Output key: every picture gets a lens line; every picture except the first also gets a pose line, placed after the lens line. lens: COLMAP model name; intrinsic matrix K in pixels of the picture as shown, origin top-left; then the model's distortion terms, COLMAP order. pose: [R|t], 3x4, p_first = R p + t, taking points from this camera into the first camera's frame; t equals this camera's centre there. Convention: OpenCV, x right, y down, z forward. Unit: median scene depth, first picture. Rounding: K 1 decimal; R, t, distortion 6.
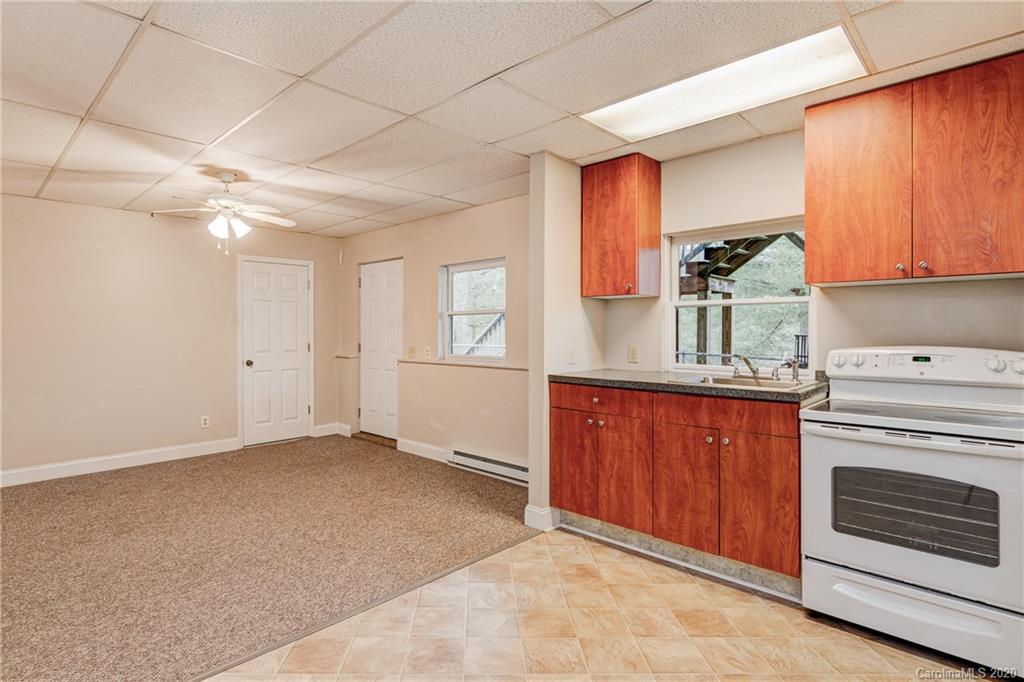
lens RADIAL K [[528.7, 0, 490.5], [0, 528.7, 328.6], [0, 0, 1]] dist [-0.001338, -0.000439]
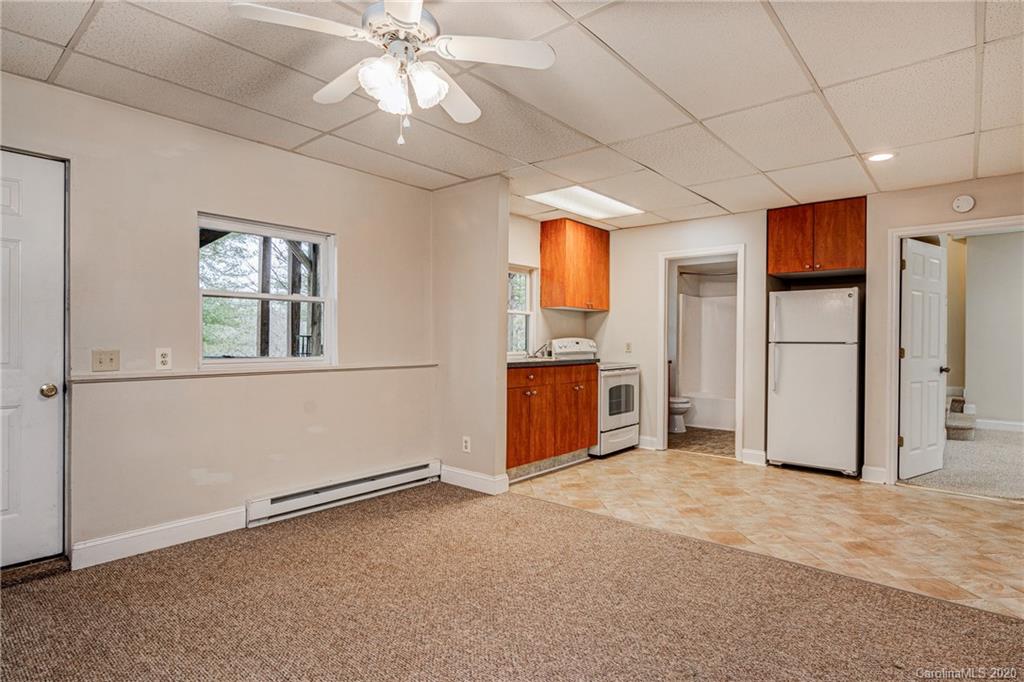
lens RADIAL K [[534.0, 0, 513.6], [0, 534.0, 341.9], [0, 0, 1]] dist [-0.003875, 0.000285]
pose [[-0.071881, -0.001468, 0.997412, -1.290938], [-0.007400, 0.999972, 0.000939, 0.044208], [-0.997386, -0.007313, -0.071890, 1.235374]]
